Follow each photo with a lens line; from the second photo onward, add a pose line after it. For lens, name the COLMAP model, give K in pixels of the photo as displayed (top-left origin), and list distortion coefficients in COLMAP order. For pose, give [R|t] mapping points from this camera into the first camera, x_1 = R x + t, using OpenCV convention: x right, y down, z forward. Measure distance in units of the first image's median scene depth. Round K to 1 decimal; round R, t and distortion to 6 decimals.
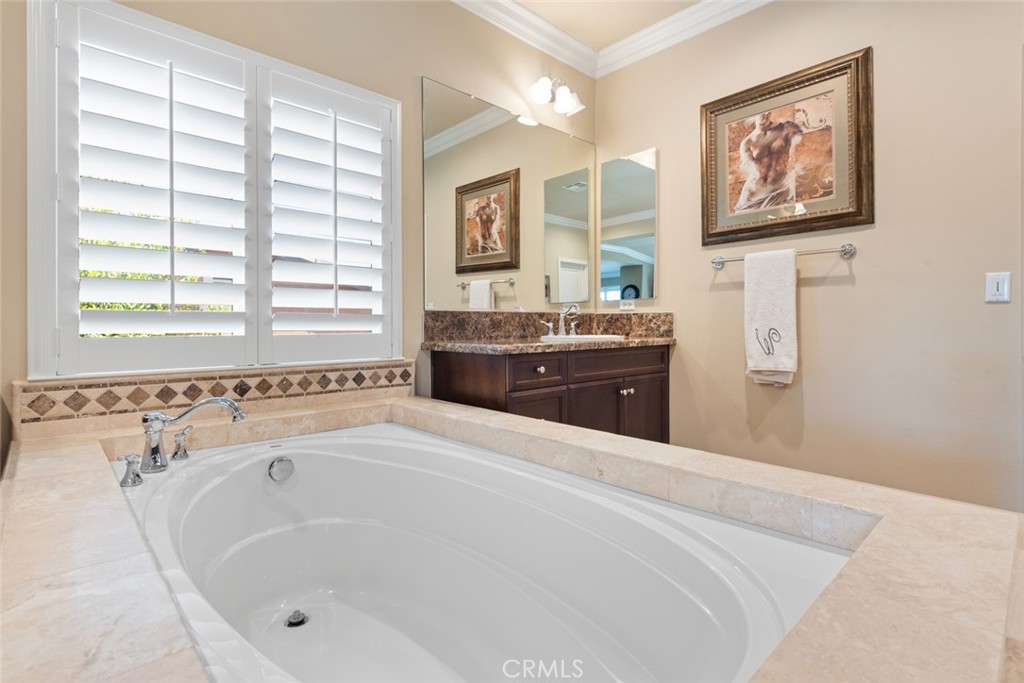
lens RADIAL K [[497.6, 0, 515.8], [0, 497.6, 326.7], [0, 0, 1]] dist [0.000372, -0.001514]
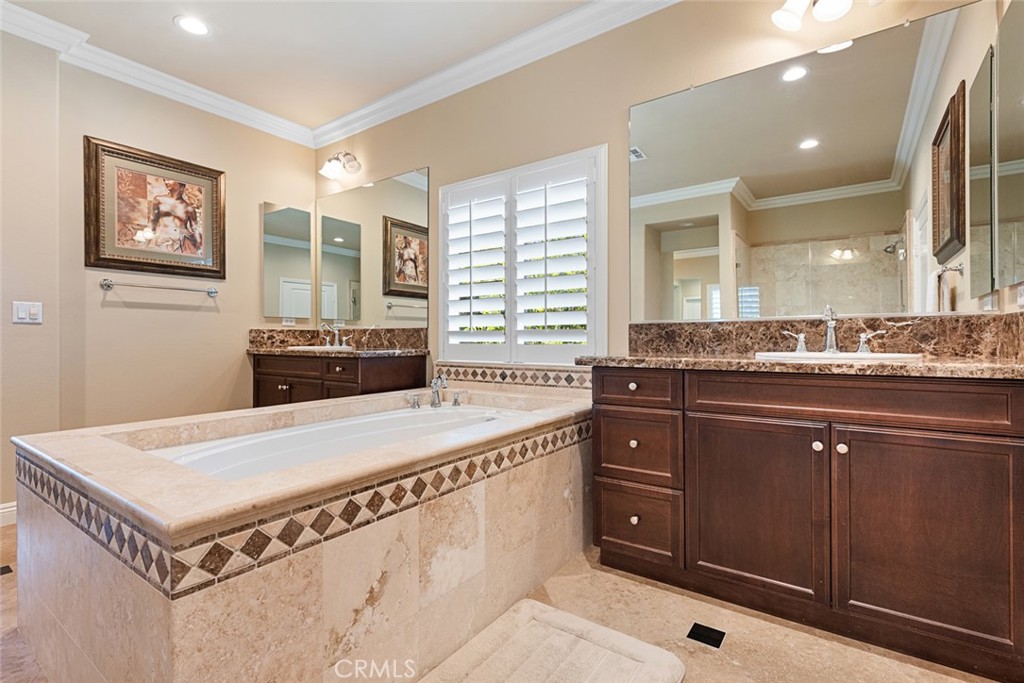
lens RADIAL K [[475.0, 0, 505.2], [0, 475.0, 340.4], [0, 0, 1]] dist [0.004325, -0.000339]
pose [[0.178159, 0.003778, -0.983994, 0.804037], [-0.000987, 0.999993, 0.003661, -0.000499], [0.984001, 0.000319, 0.178162, 0.568624]]
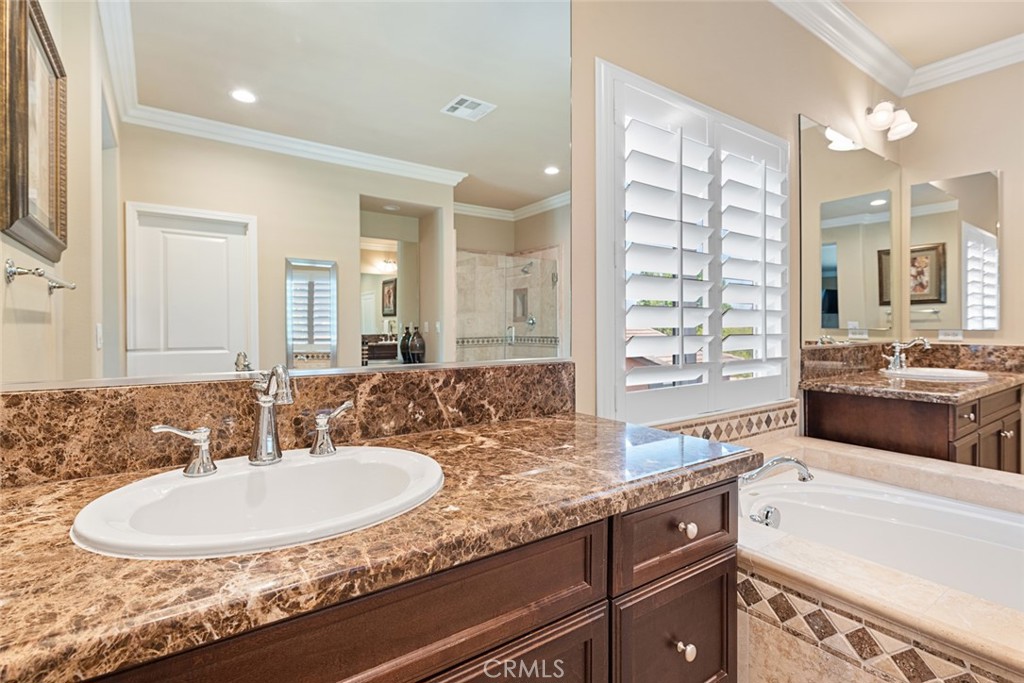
lens RADIAL K [[497.6, 0, 516.3], [0, 497.6, 328.0], [0, 0, 1]] dist [0.000372, -0.001514]
pose [[0.990793, 0.001052, -0.135383, -0.632949], [-0.000985, 0.999999, 0.000562, -0.077401], [0.135384, -0.000423, 0.990793, -0.063173]]
